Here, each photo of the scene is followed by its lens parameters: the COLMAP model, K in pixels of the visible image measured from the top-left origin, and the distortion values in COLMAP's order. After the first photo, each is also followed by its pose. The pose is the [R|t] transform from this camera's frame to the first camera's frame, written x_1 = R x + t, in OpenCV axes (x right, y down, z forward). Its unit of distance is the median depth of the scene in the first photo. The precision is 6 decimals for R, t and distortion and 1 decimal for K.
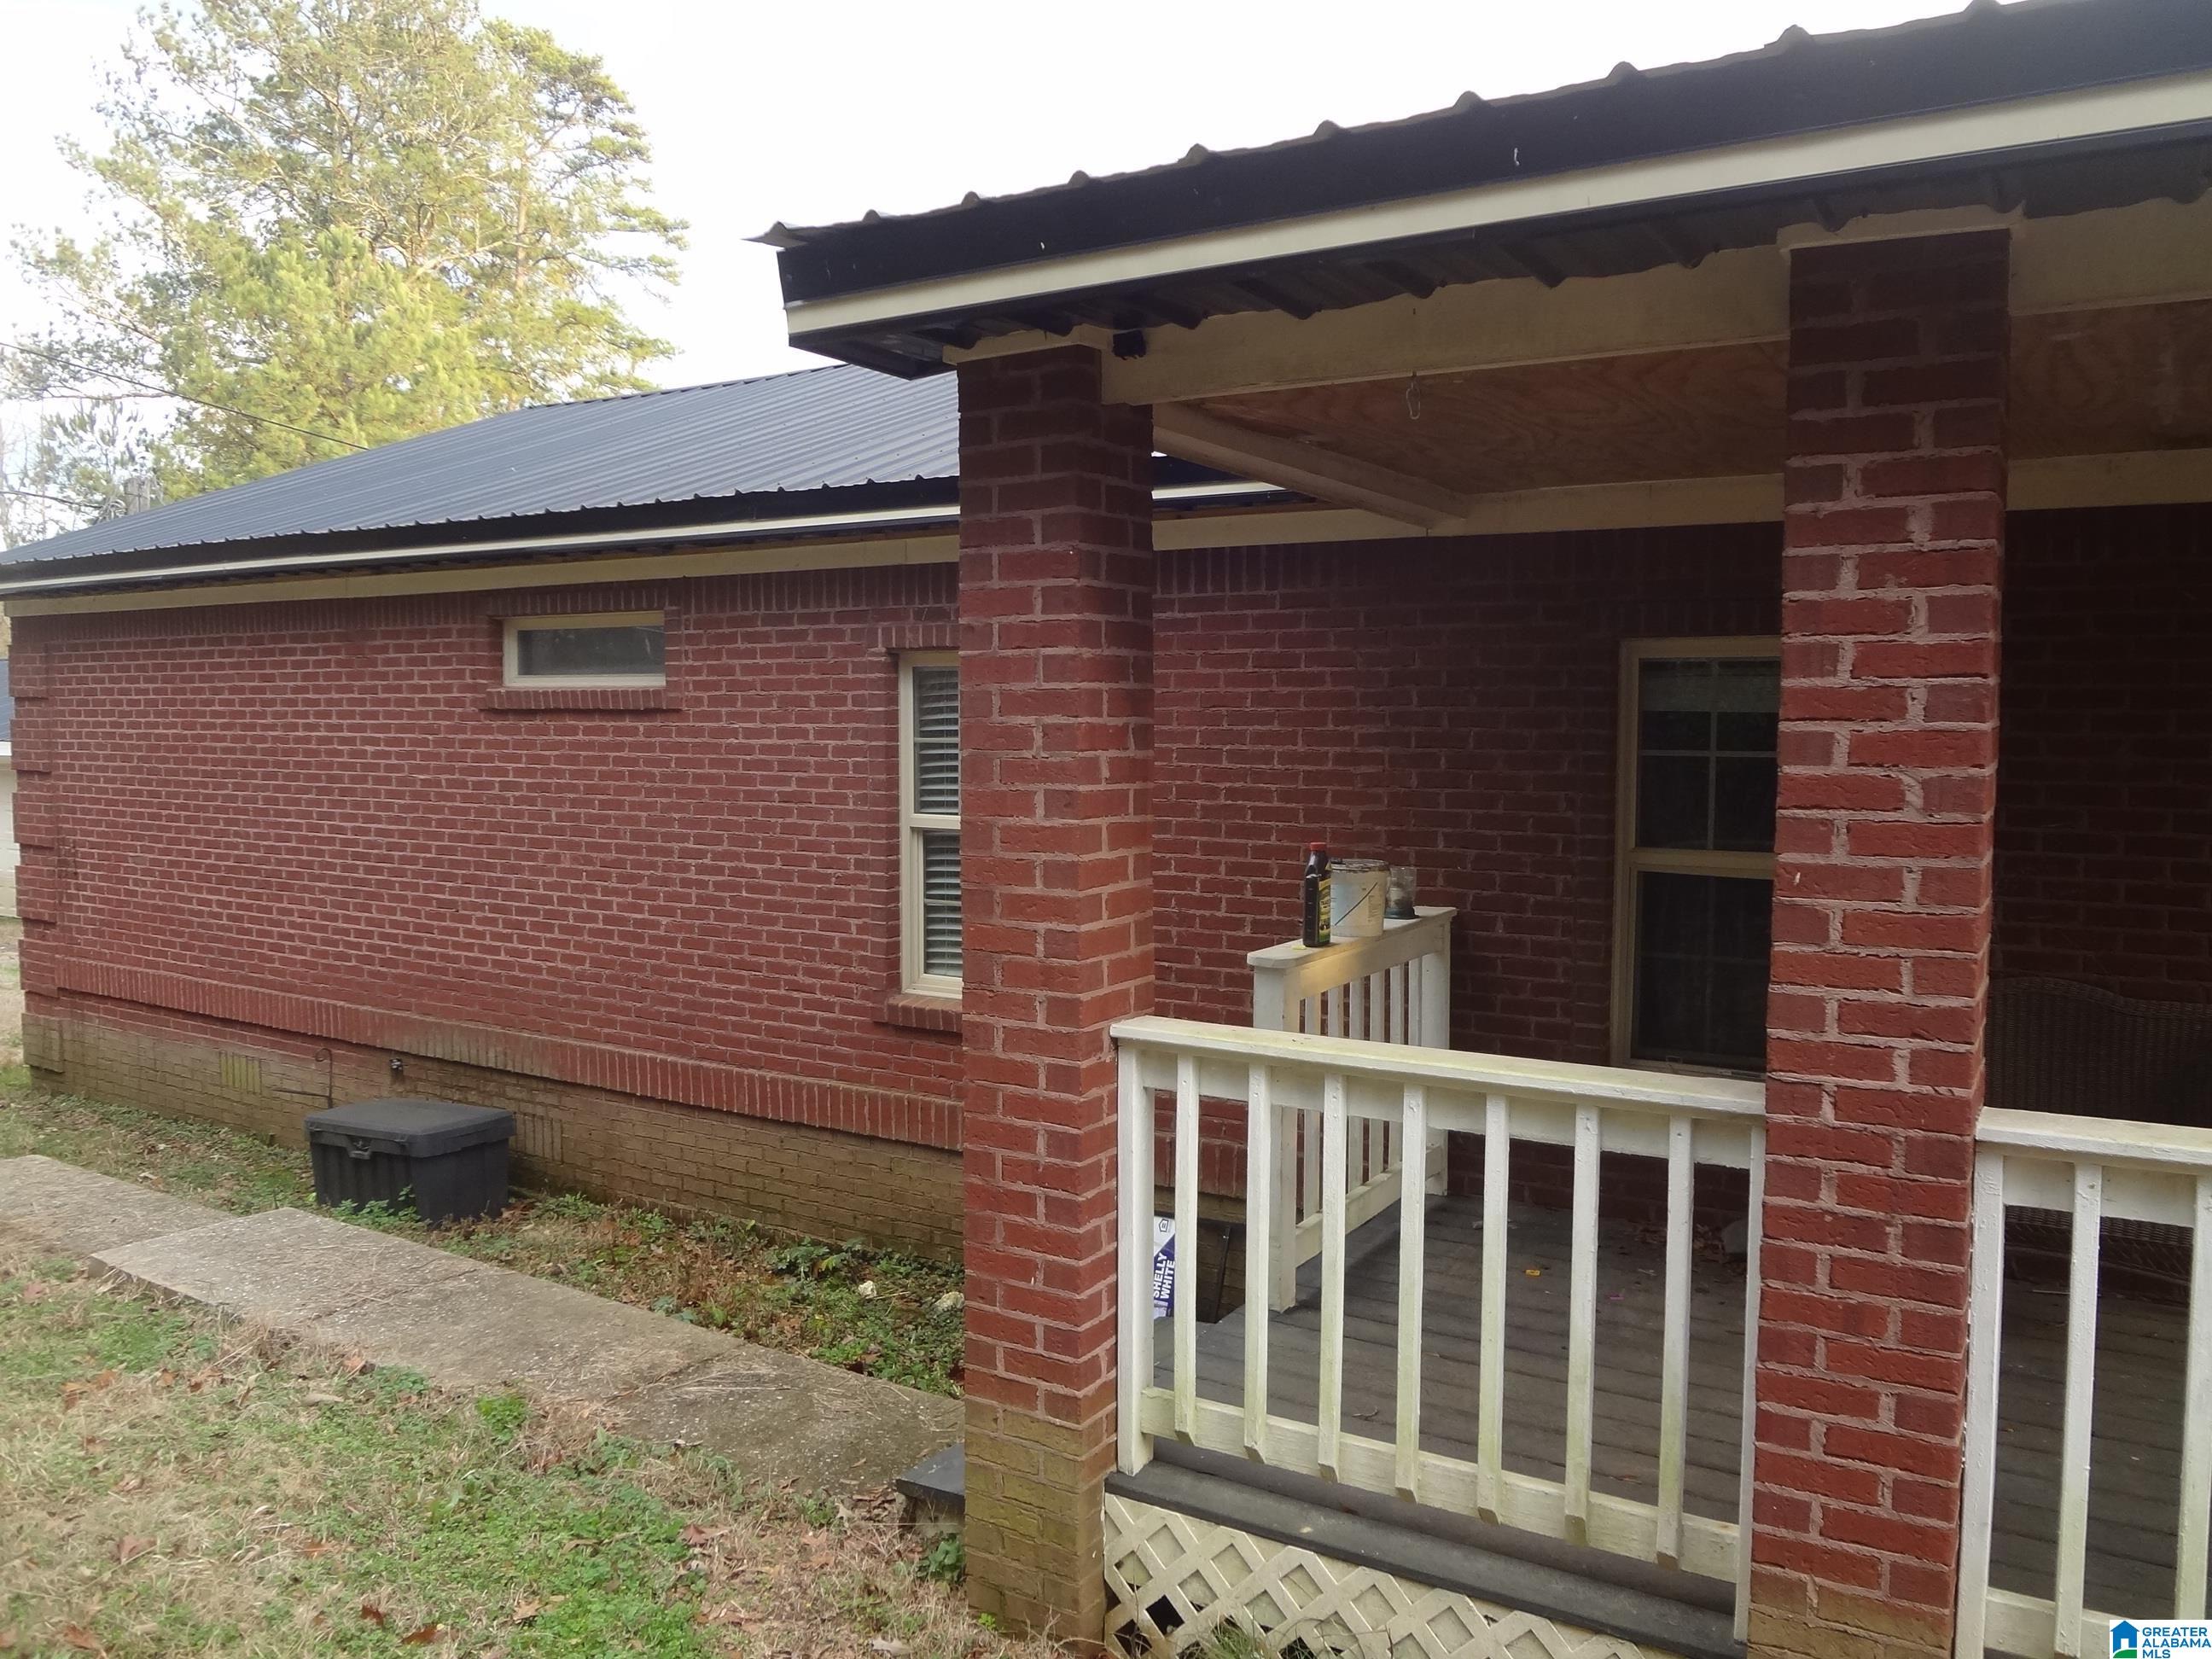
lens RADIAL K [[1641.1, 0, 1100.6], [0, 1641.1, 842.8], [0, 0, 1]] dist [-0.053983, 0.018000]
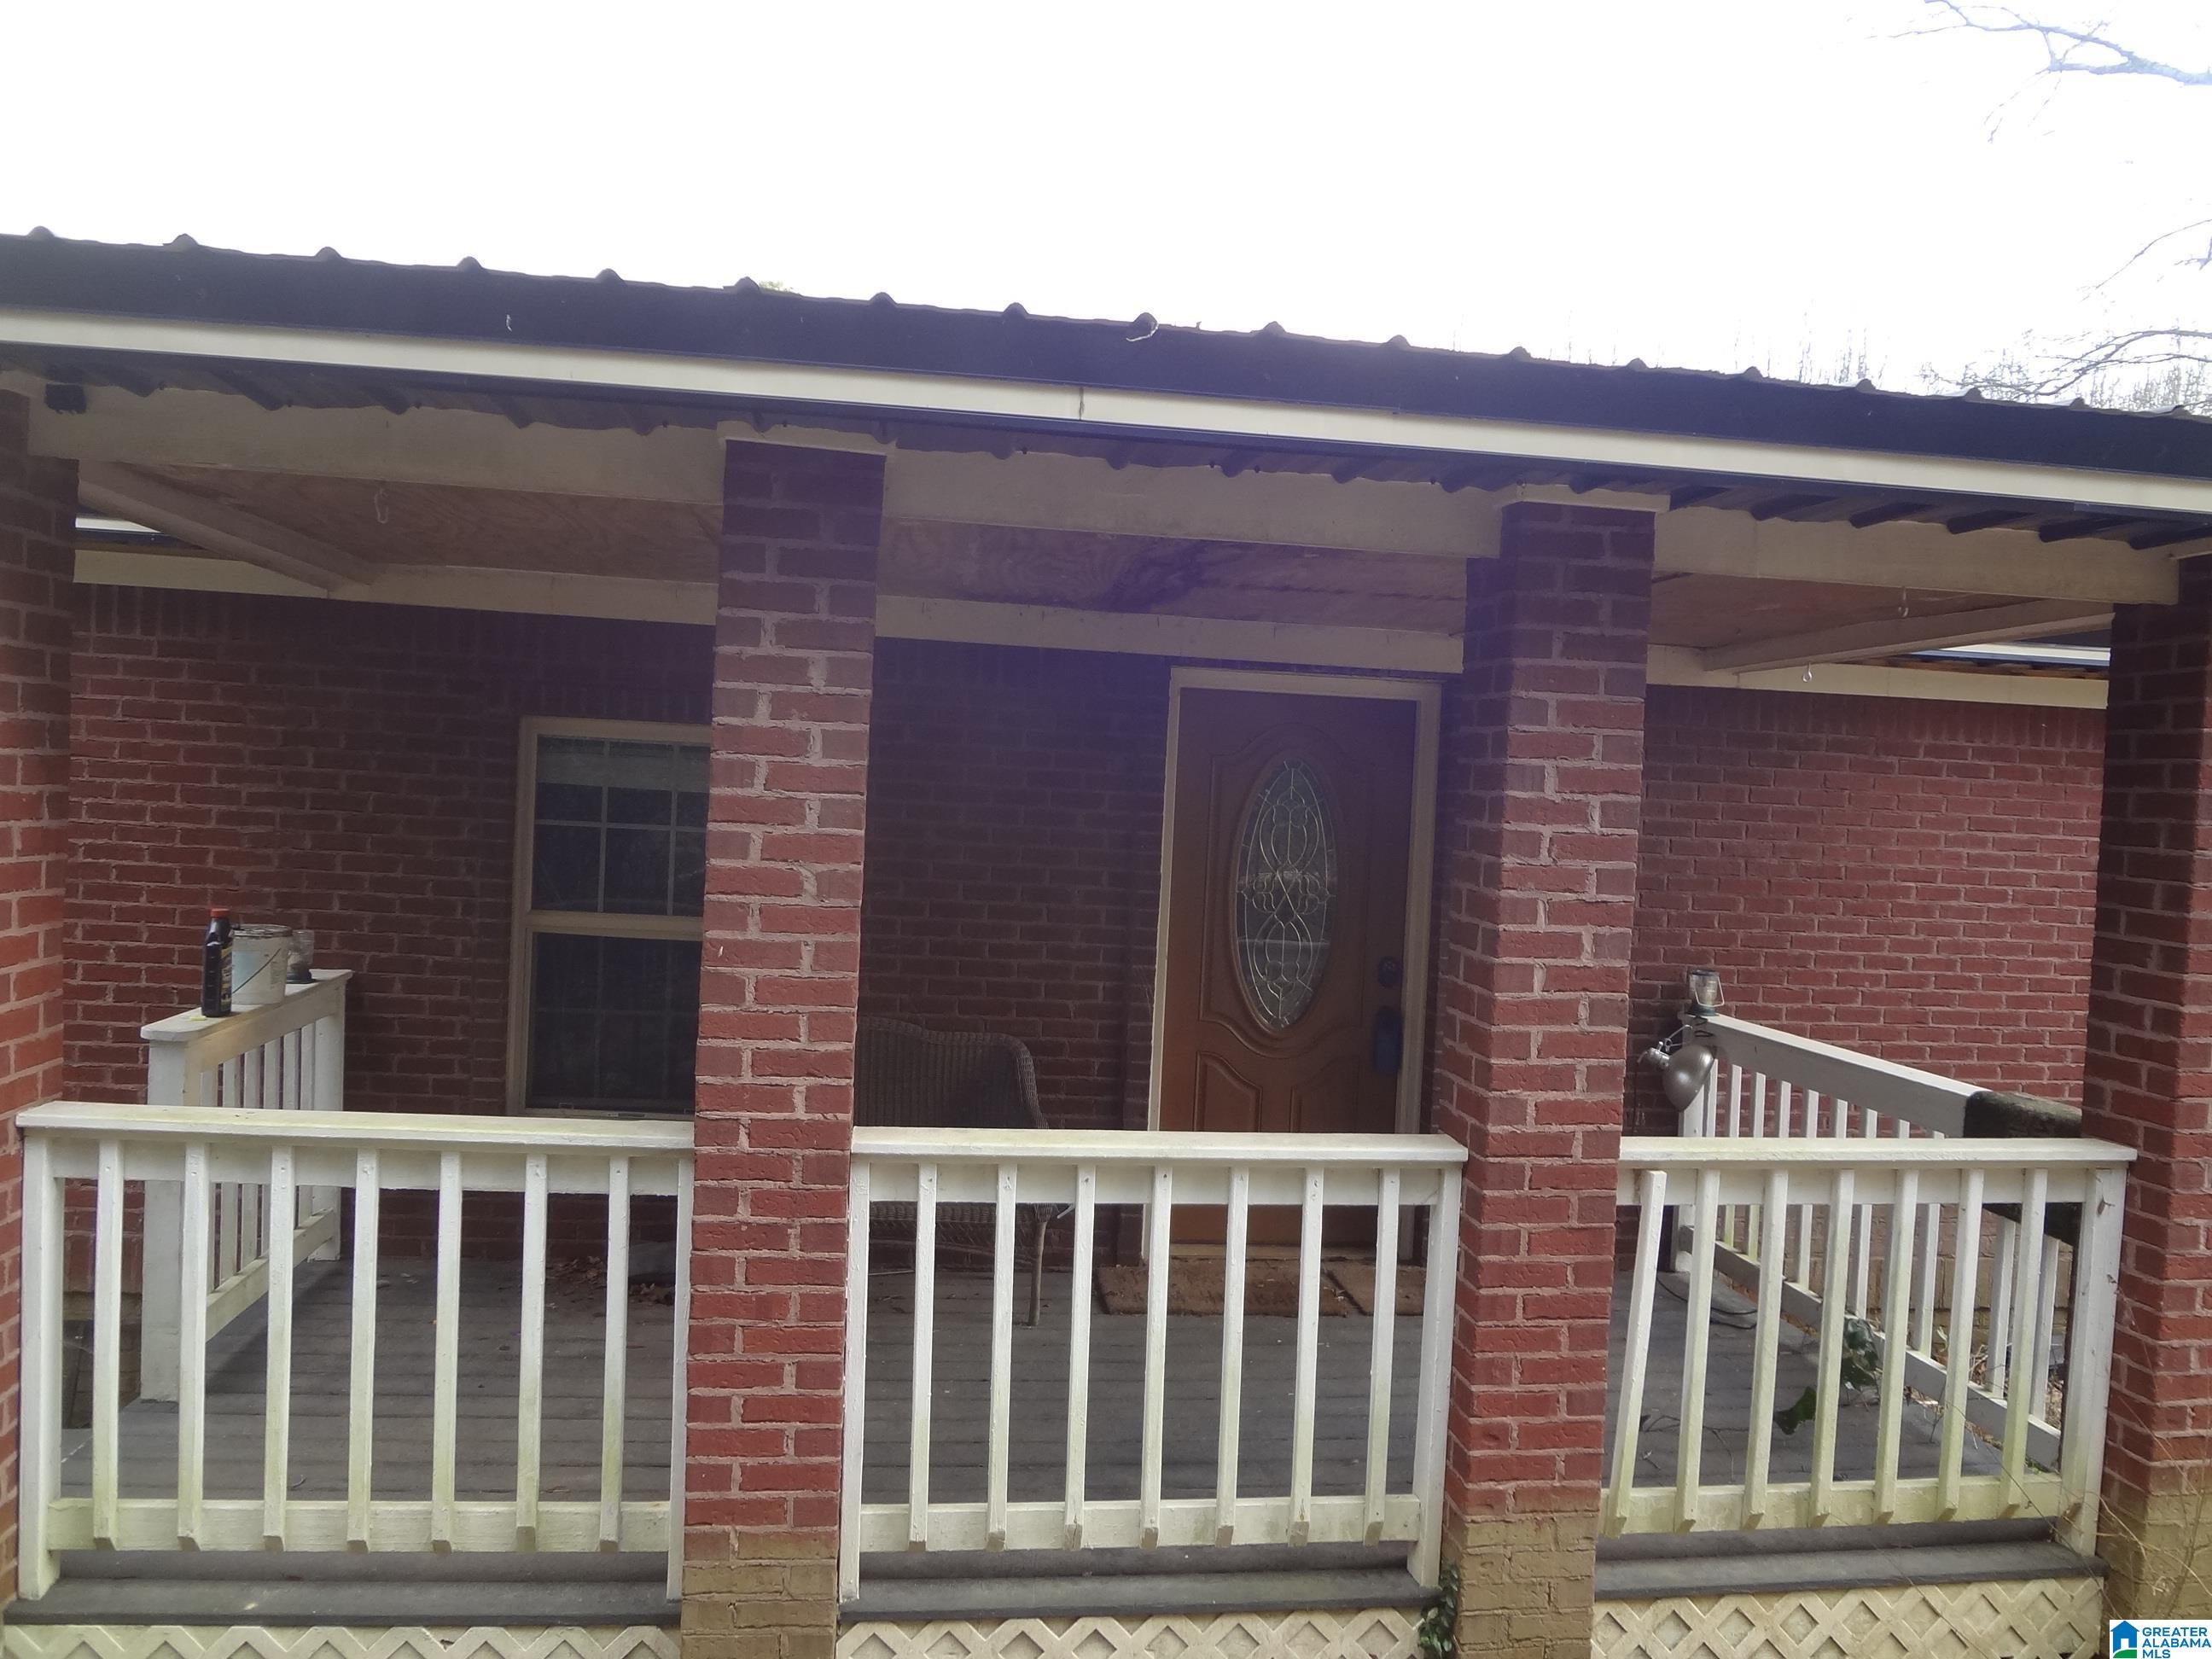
lens RADIAL K [[1641.1, 0, 1098.7], [0, 1641.1, 826.0], [0, 0, 1]] dist [-0.053983, 0.018000]
pose [[0.770546, 0.026040, 0.636852, -0.112272], [-0.003182, 0.999310, -0.037010, -0.022451], [-0.637376, 0.026491, 0.770098, -0.105952]]
